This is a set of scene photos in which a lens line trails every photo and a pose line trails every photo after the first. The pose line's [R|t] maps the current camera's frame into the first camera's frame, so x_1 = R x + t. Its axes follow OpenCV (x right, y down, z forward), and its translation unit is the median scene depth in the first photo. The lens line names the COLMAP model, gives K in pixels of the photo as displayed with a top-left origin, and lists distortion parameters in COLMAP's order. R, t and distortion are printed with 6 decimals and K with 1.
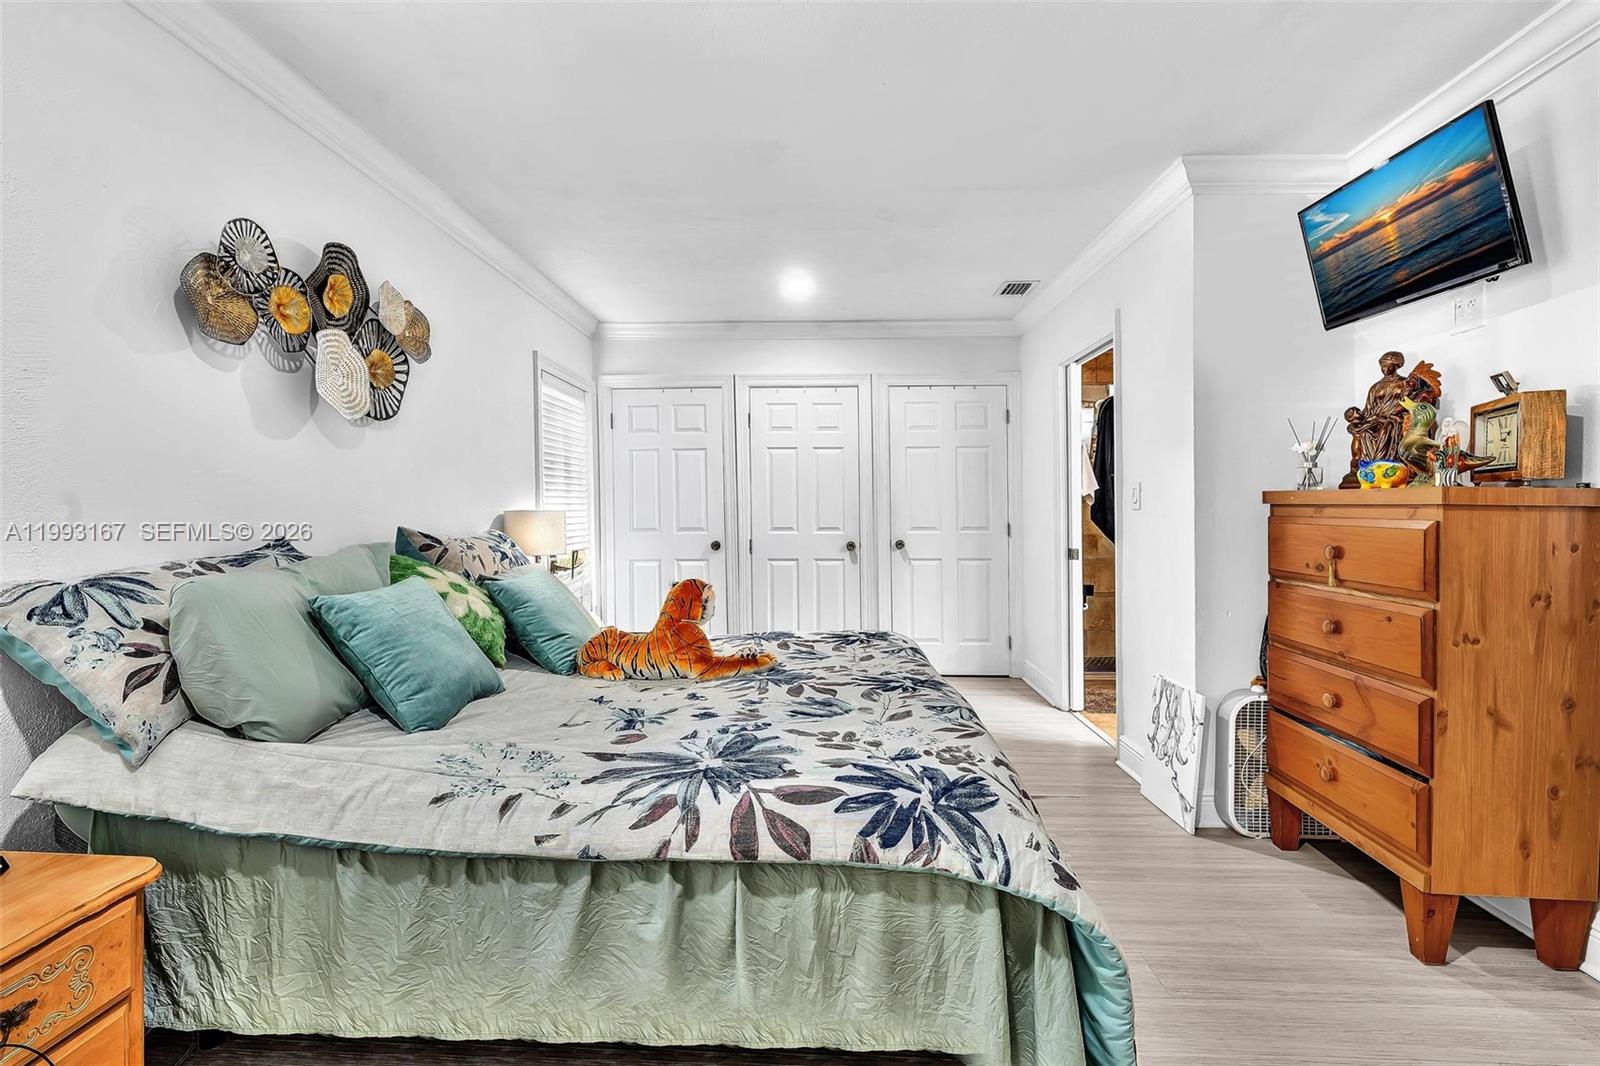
lens RADIAL K [[741.9, 0, 800.8], [0, 741.9, 523.0], [0, 0, 1]] dist [-0.012354, 0.005782]
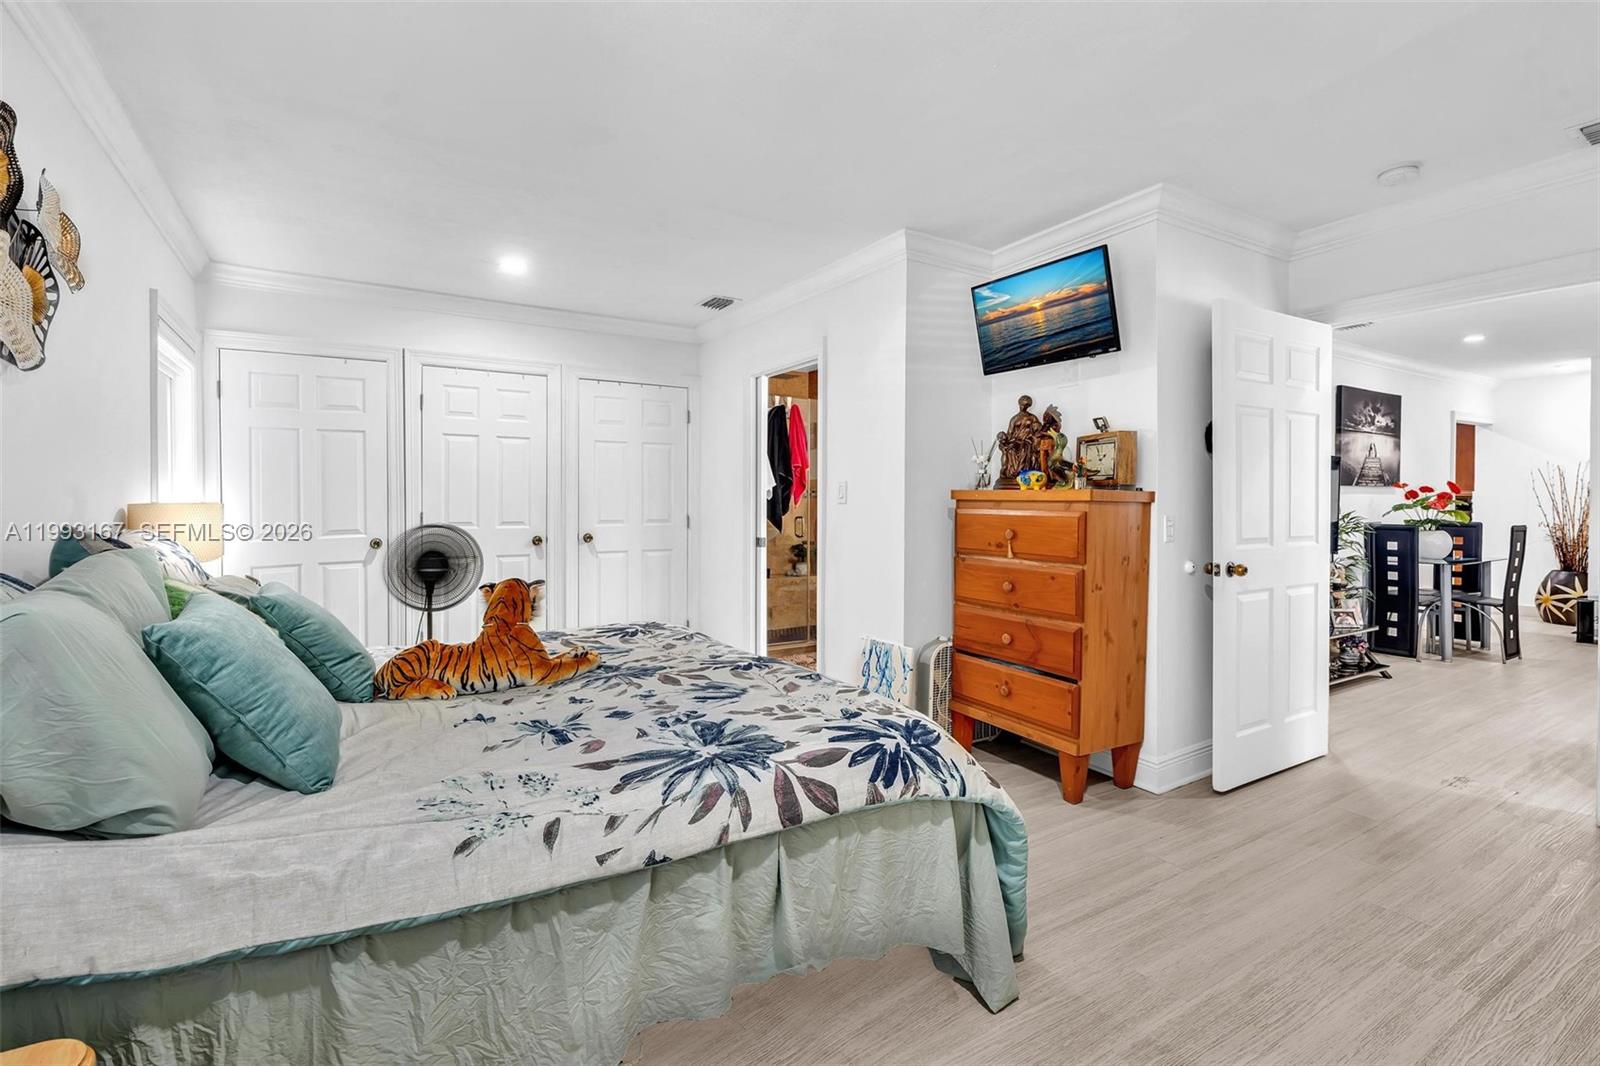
lens RADIAL K [[732.1, 0, 791.0], [0, 732.1, 512.9], [0, 0, 1]] dist [-0.014330, 0.005084]
pose [[0.831934, -0.005075, 0.554851, -0.574408], [0.007354, 0.999971, -0.001880, -0.002292], [-0.554826, 0.005645, 0.831947, 0.090714]]
